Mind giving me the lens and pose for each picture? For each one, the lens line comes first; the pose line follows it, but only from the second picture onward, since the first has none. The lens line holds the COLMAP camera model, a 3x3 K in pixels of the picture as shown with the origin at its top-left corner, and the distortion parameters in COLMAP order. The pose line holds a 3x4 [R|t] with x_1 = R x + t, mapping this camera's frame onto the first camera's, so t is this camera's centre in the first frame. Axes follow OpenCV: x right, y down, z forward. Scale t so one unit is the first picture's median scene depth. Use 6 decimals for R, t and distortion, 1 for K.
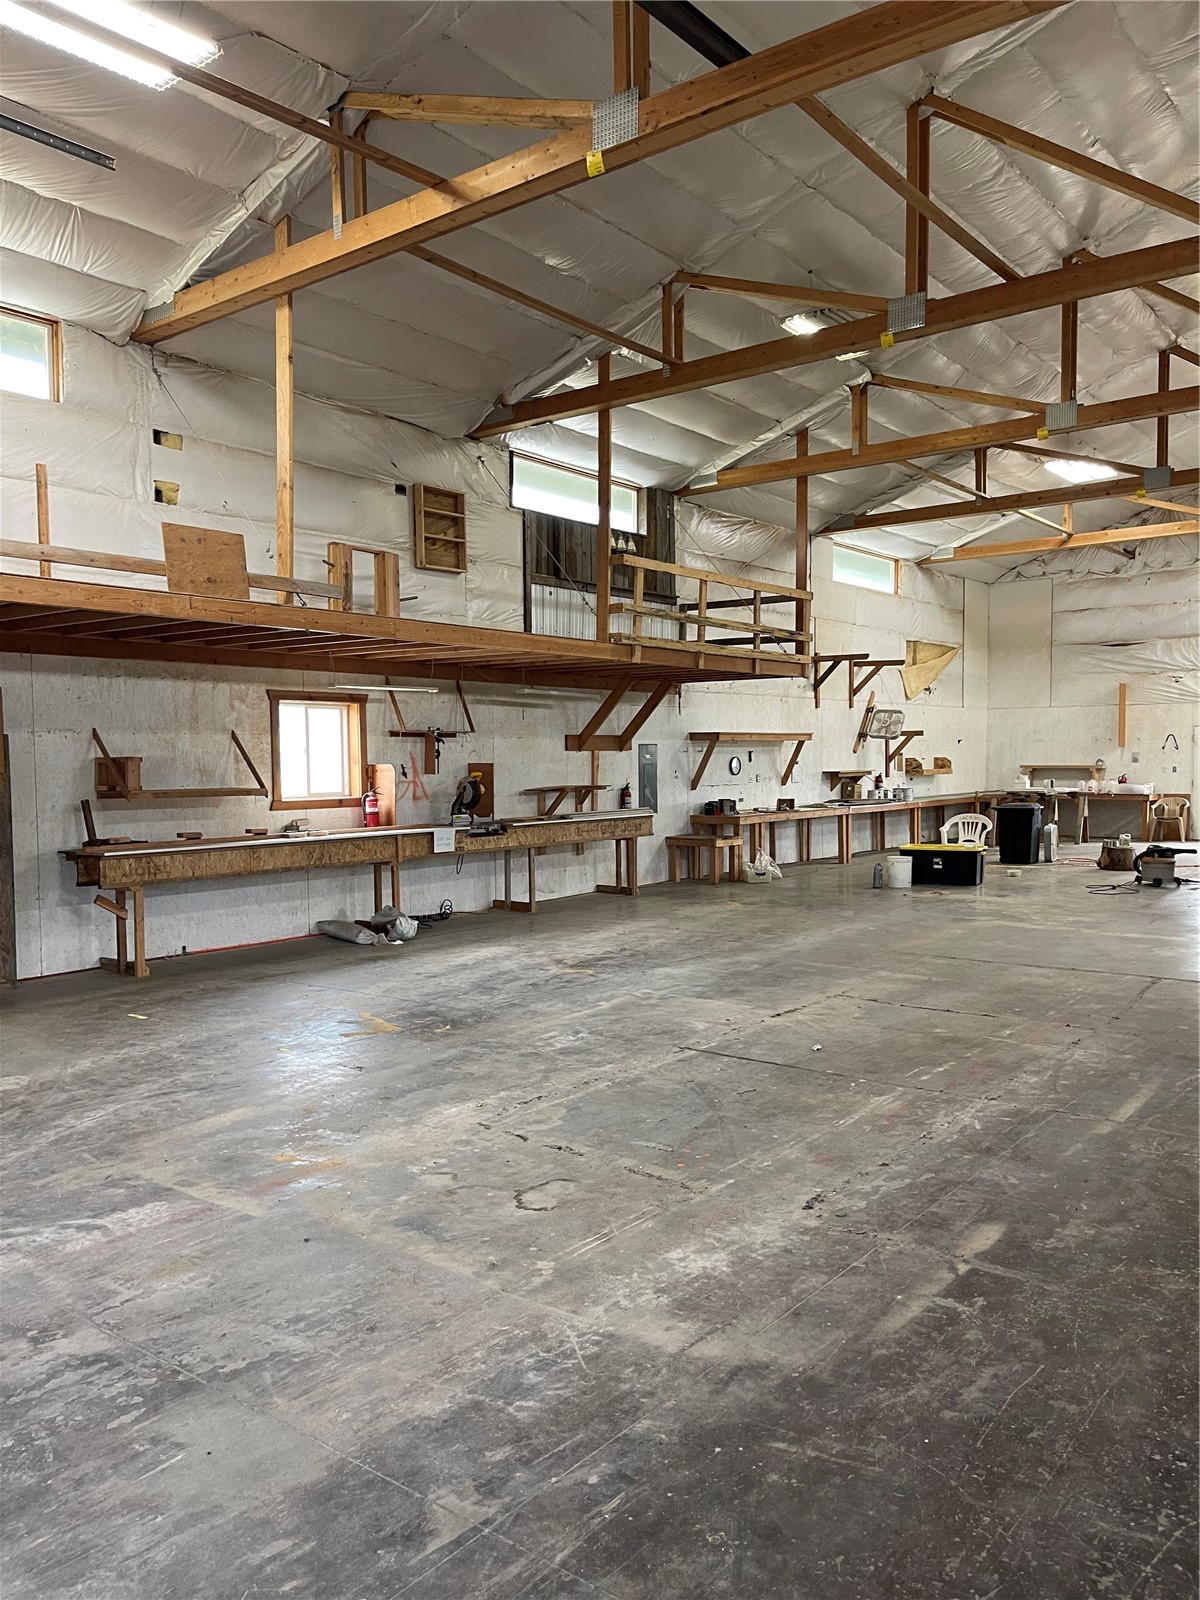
lens RADIAL K [[1217.8, 0, 600.0], [0, 1217.8, 800.0], [0, 0, 1]] dist [0.091789, -0.142017]
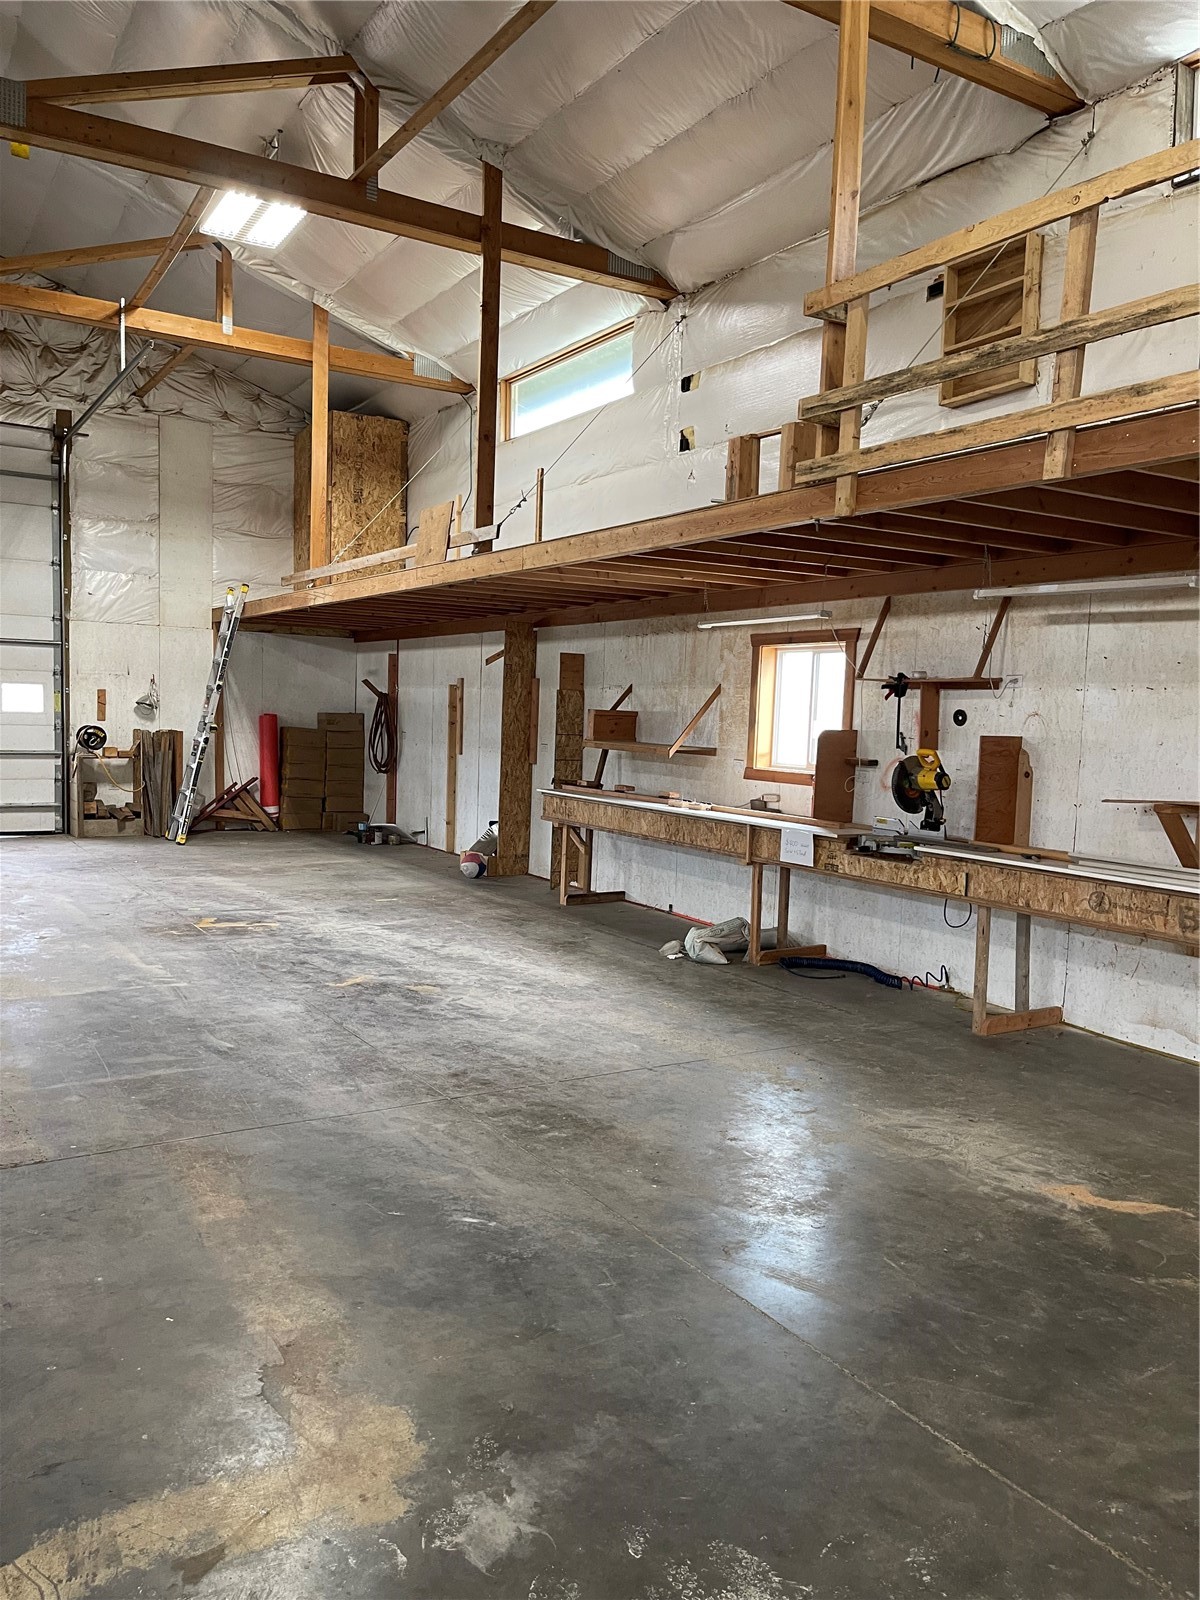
lens RADIAL K [[1217.8, 0, 600.0], [0, 1217.8, 800.0], [0, 0, 1]] dist [0.091789, -0.142017]
pose [[-0.342184, 0.066246, -0.937295, 0.546629], [-0.063408, 0.993610, 0.093376, -0.048006], [0.937491, 0.091384, -0.335797, 1.174493]]
